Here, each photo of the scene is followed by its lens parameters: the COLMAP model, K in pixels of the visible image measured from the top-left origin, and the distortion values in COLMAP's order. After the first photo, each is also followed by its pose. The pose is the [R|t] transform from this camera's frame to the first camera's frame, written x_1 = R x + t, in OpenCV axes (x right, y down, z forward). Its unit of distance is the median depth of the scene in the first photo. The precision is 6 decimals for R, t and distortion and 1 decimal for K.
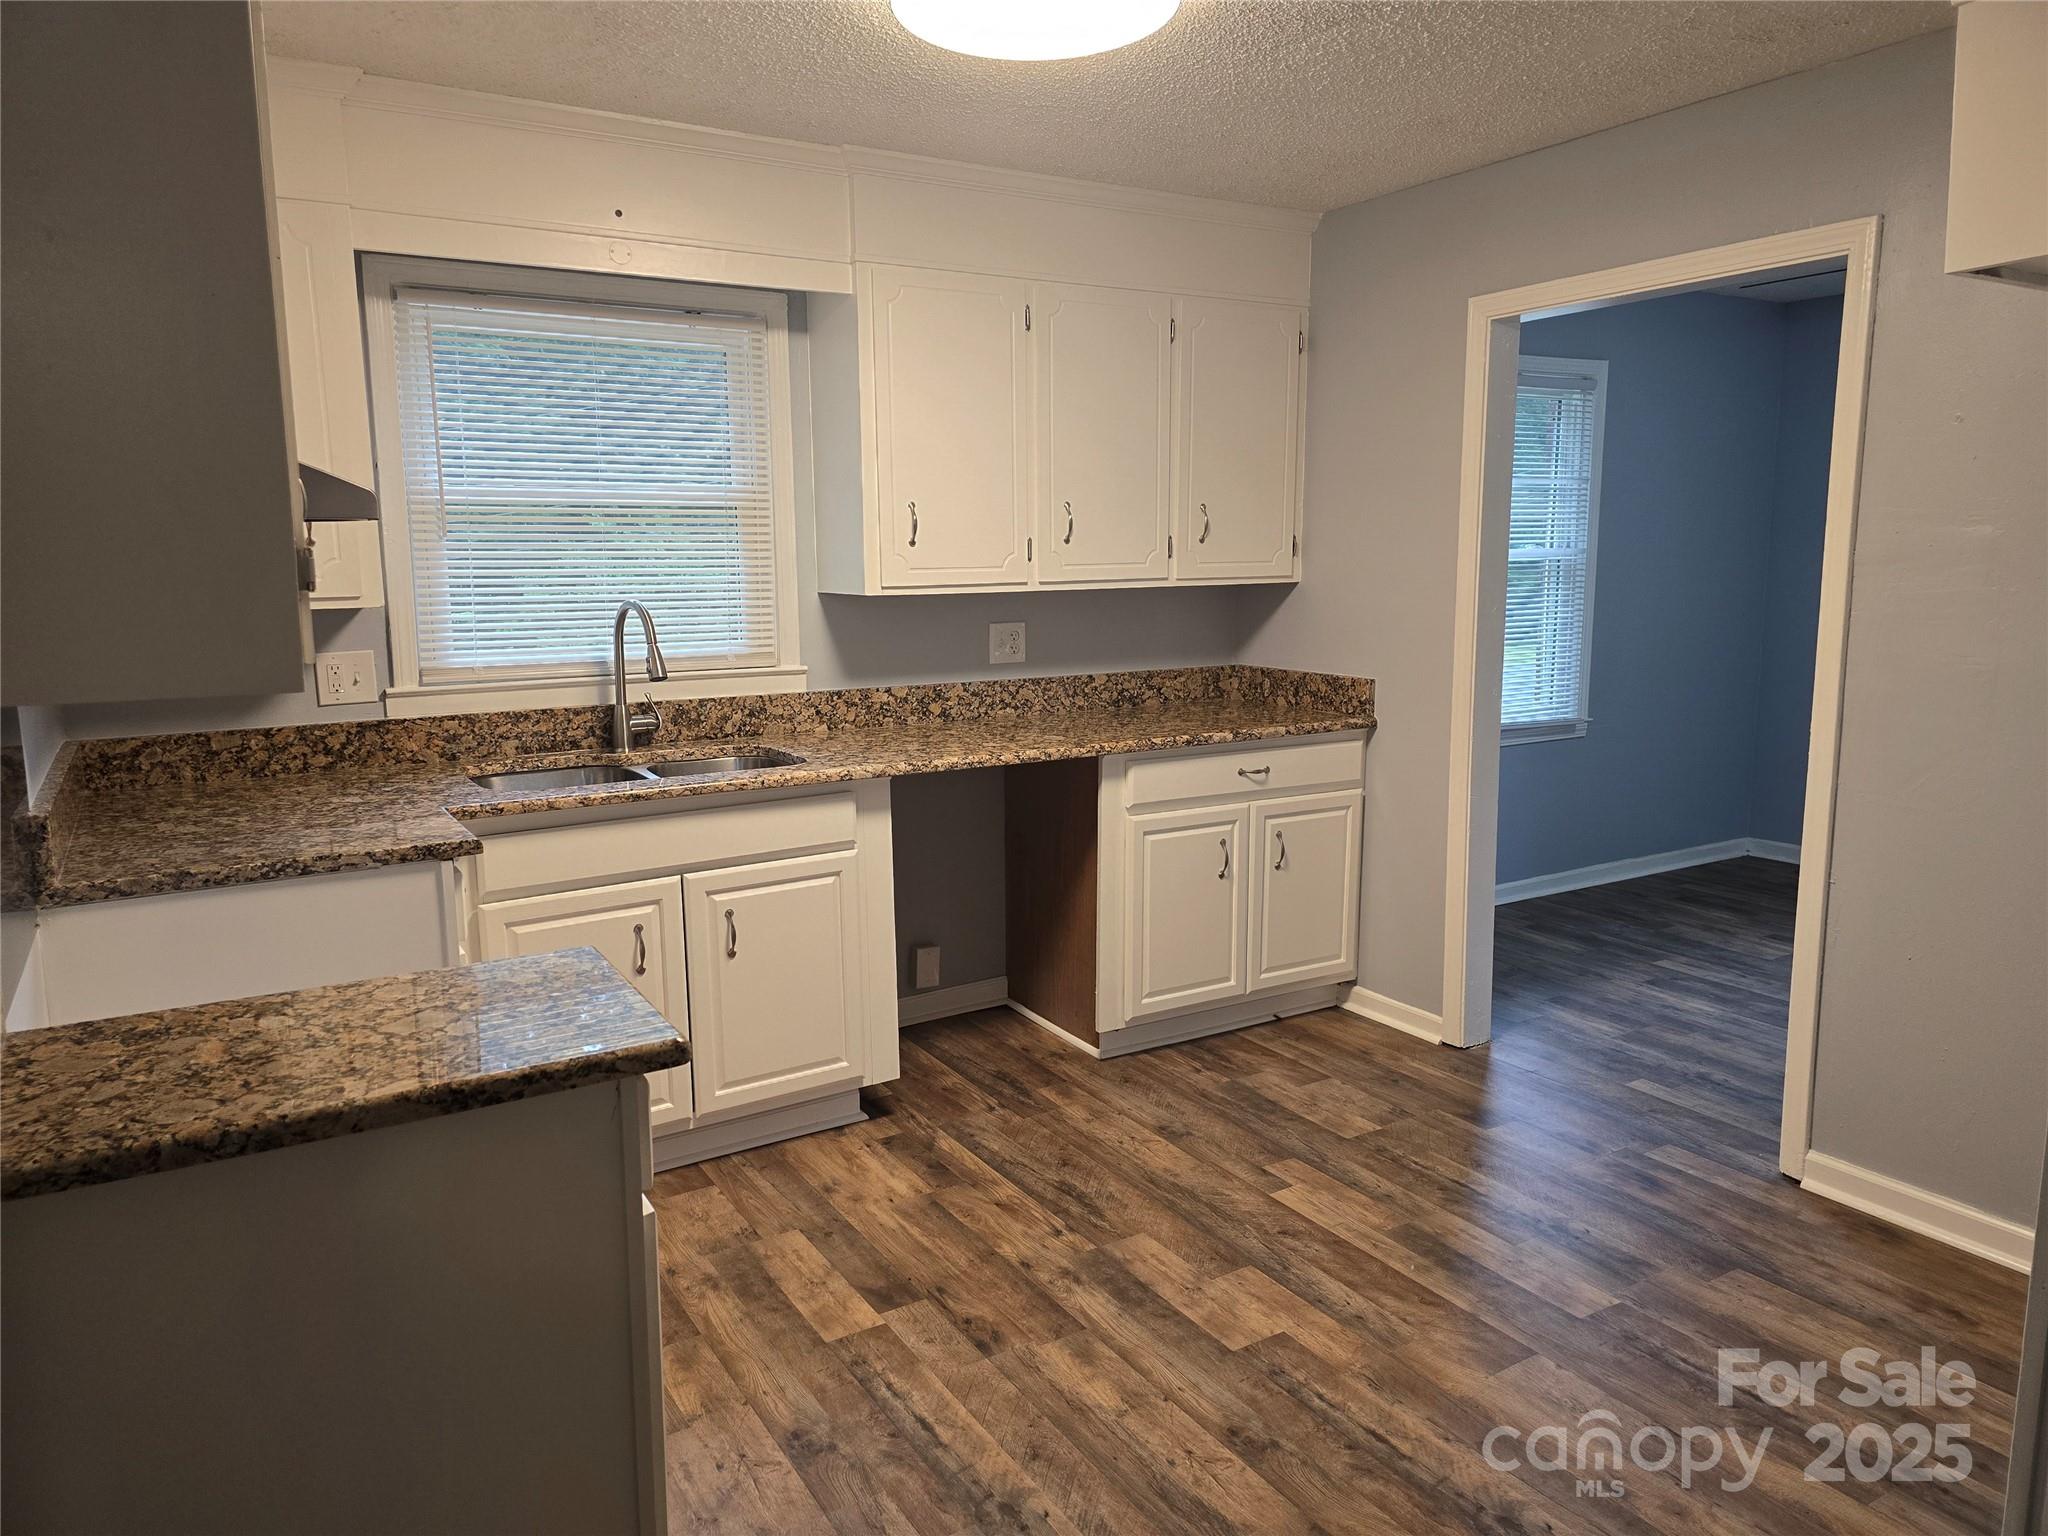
lens RADIAL K [[1375.4, 0, 1032.6], [0, 1375.4, 743.1], [0, 0, 1]] dist [0.065899, -0.068069]
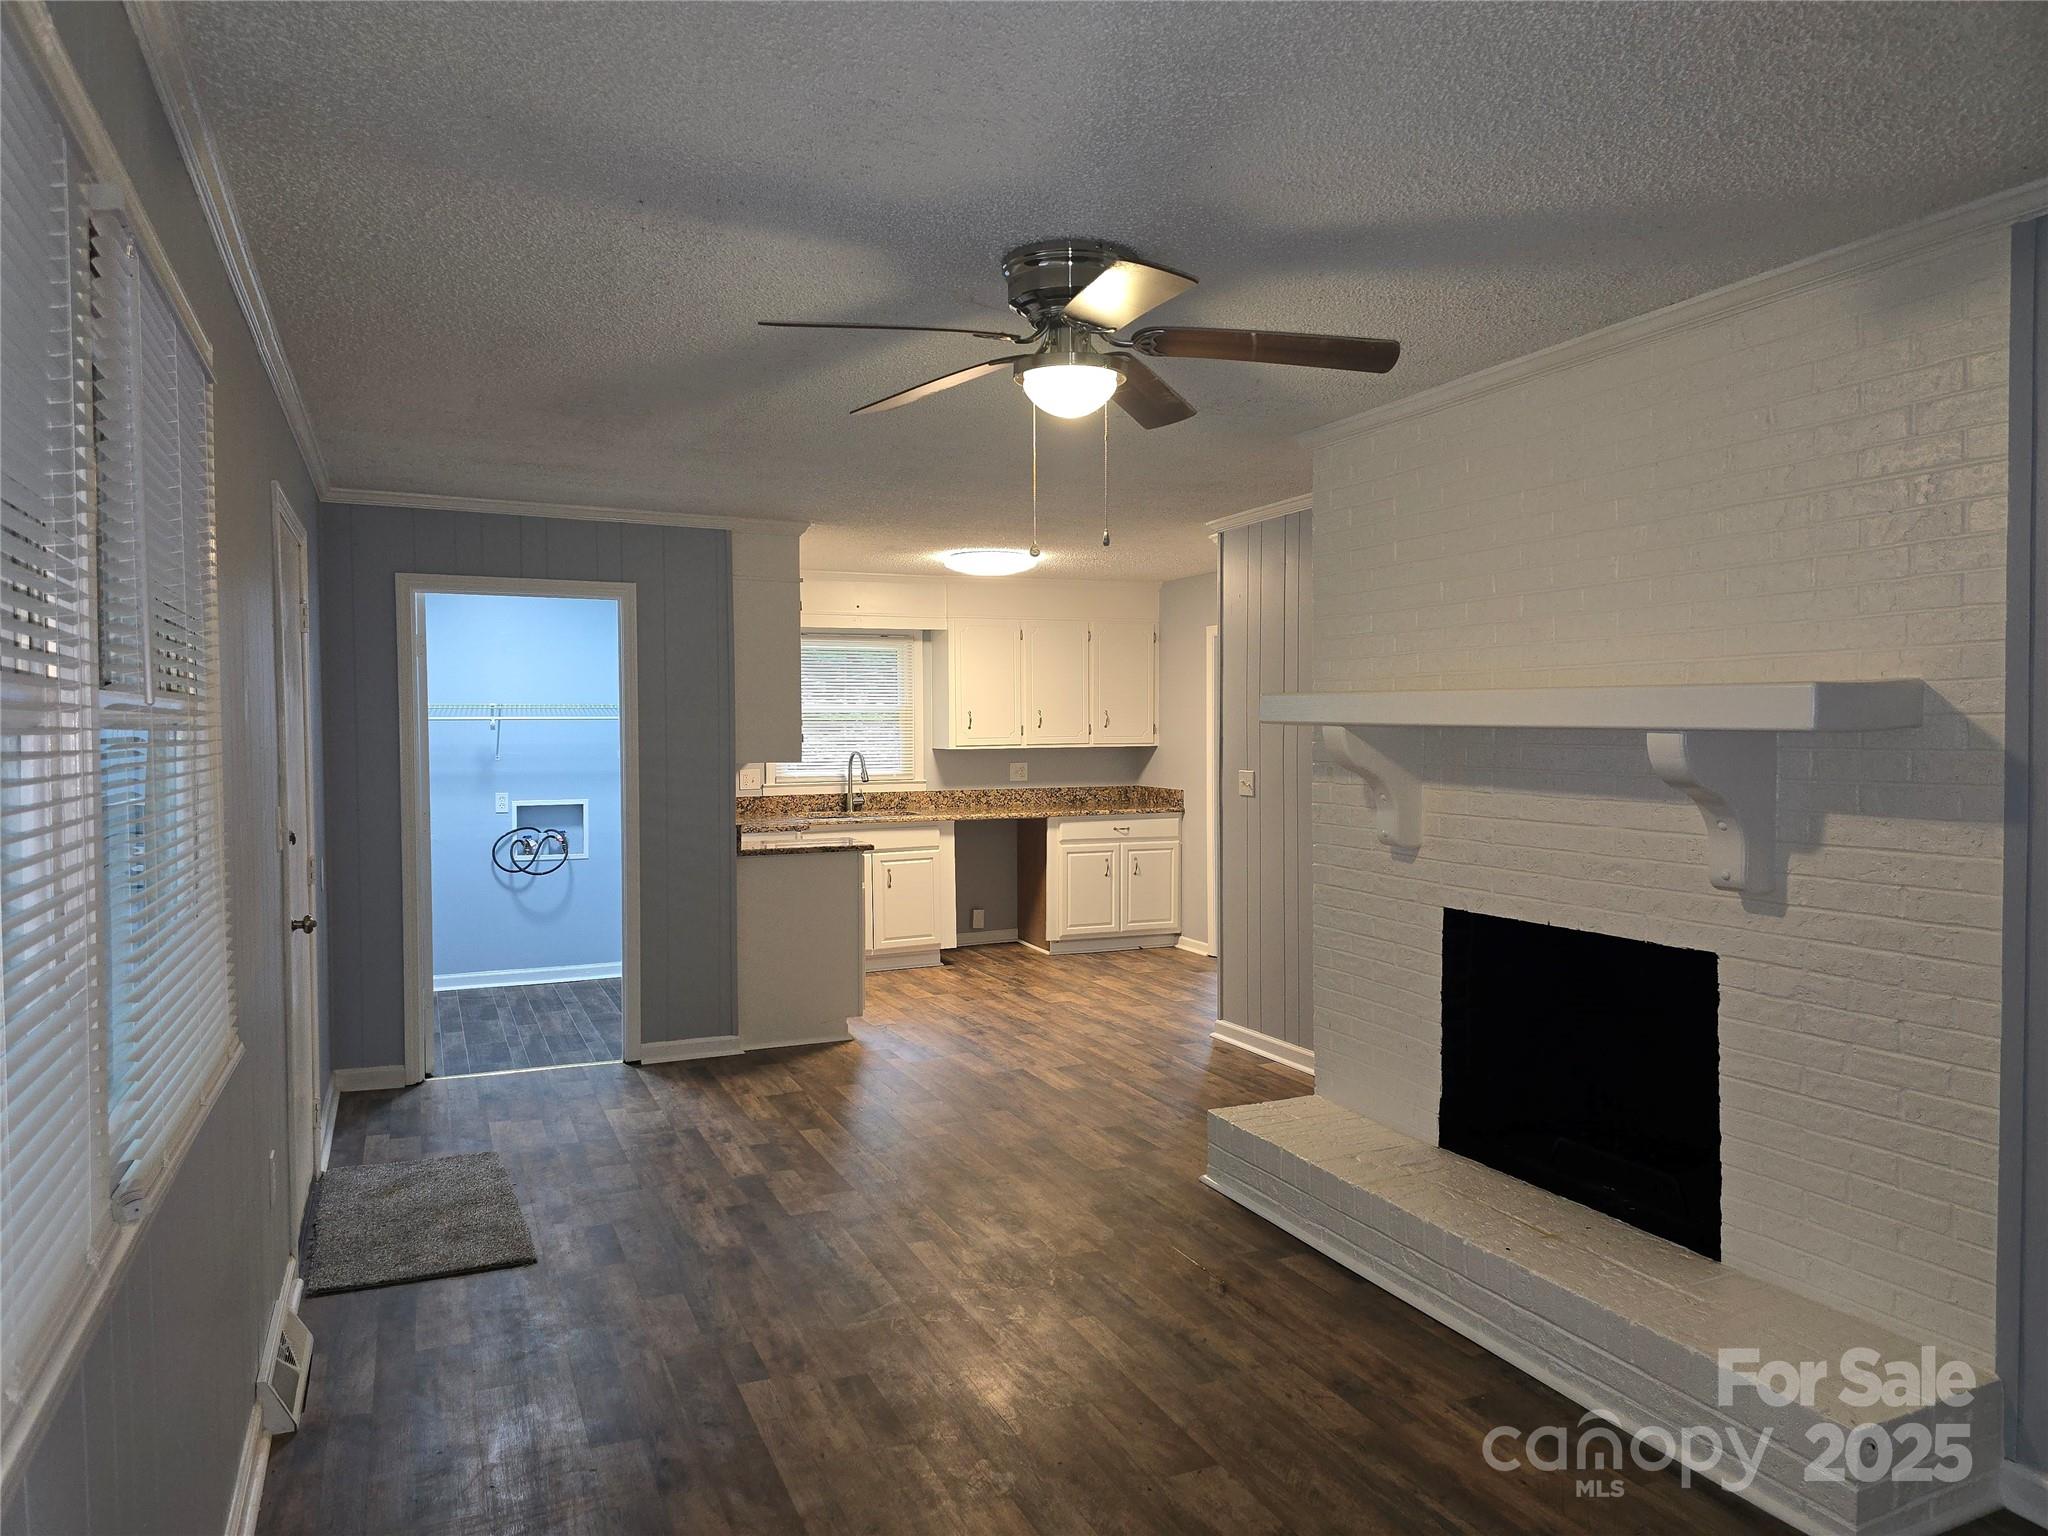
lens RADIAL K [[1324.4, 0, 1058.4], [0, 1324.4, 766.2], [0, 0, 1]] dist [0.056992, -0.058964]
pose [[0.993770, 0.007631, -0.111190, 0.332084], [-0.019048, 0.994604, -0.101984, 0.157608], [0.109812, 0.103467, 0.988552, -1.293453]]
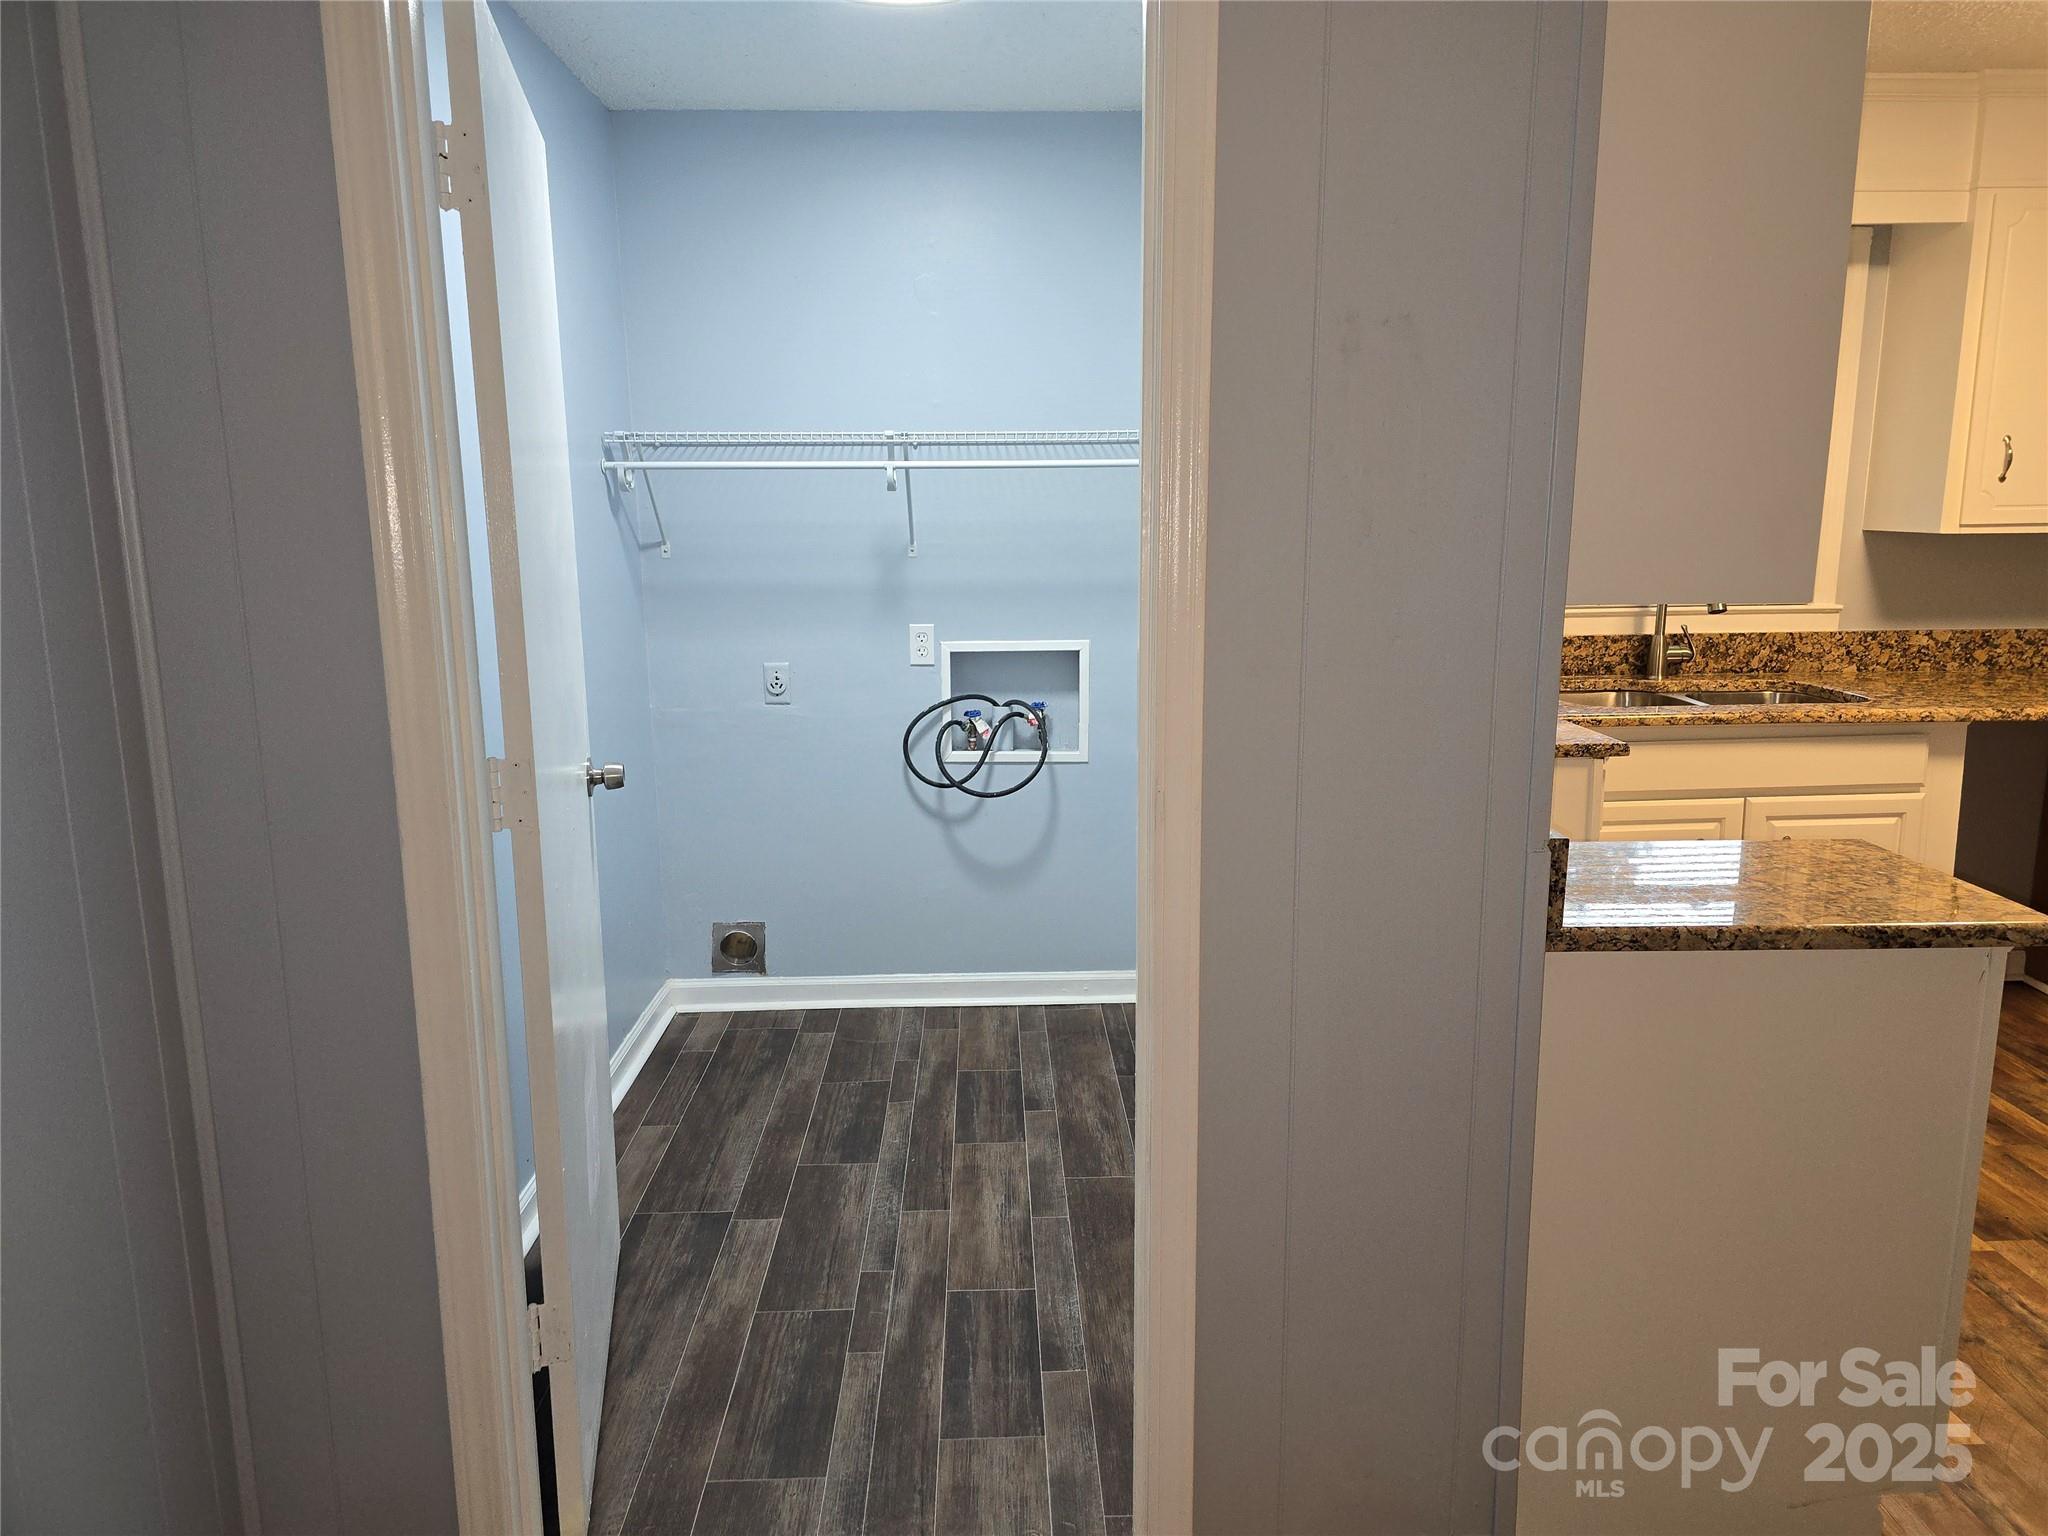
lens RADIAL K [[1375.4, 0, 1032.6], [0, 1375.4, 743.1], [0, 0, 1]] dist [0.065899, -0.068069]
pose [[0.865316, 0.087379, -0.493551, -0.176162], [-0.065703, 0.995965, 0.061134, 0.021177], [0.496901, -0.020472, 0.867565, -0.169886]]
